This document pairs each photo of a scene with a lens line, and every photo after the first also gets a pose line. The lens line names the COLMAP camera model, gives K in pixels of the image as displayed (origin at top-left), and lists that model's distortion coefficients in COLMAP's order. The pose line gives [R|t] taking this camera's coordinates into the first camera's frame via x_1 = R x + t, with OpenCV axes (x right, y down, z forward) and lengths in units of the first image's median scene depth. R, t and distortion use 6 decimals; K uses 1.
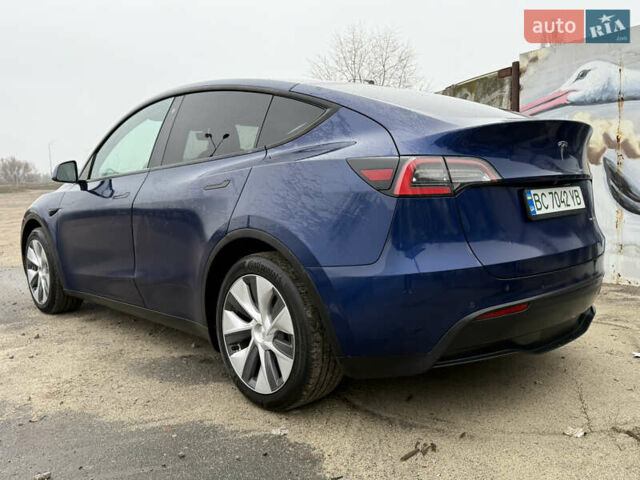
lens RADIAL K [[563.7, 0, 331.8], [0, 563.7, 240.5], [0, 0, 1]] dist [0.083185, -0.026241]
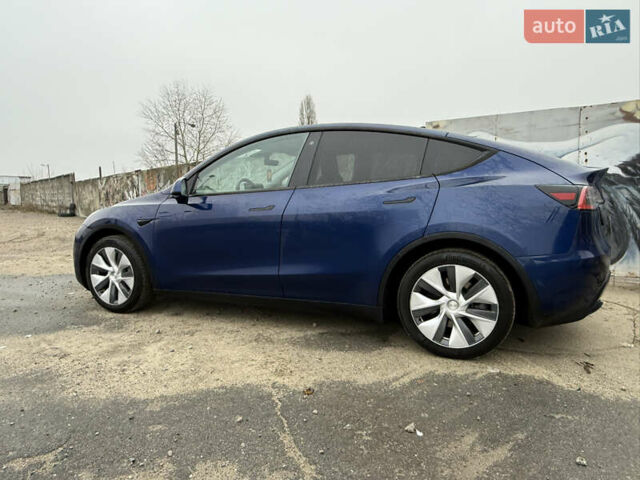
lens RADIAL K [[413.3, 0, 319.7], [0, 413.3, 237.5], [0, 0, 1]] dist [0.001334, -0.007863]
pose [[0.918185, -0.014605, 0.395881, -0.800096], [0.021936, 0.999661, -0.013997, 0.000022], [-0.395543, 0.021536, 0.918195, 0.173023]]
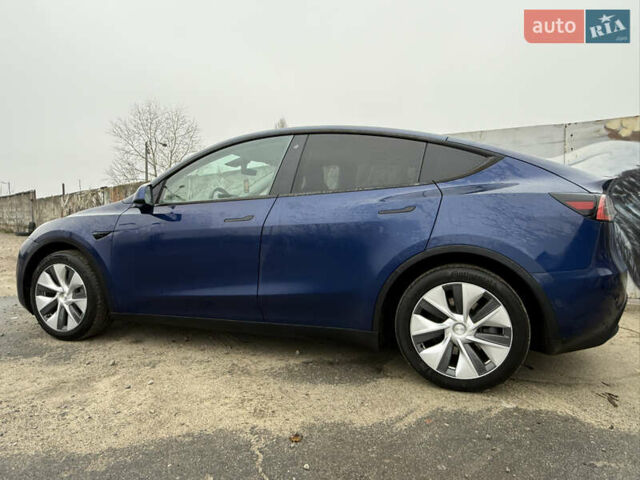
lens RADIAL K [[412.3, 0, 320.7], [0, 412.3, 238.2], [0, 0, 1]] dist [-0.000071, -0.001285]
pose [[0.888812, 0.012624, 0.458099, -0.773696], [0.019293, 0.997704, -0.064925, 0.015648], [-0.457866, 0.066544, 0.886527, 0.313711]]
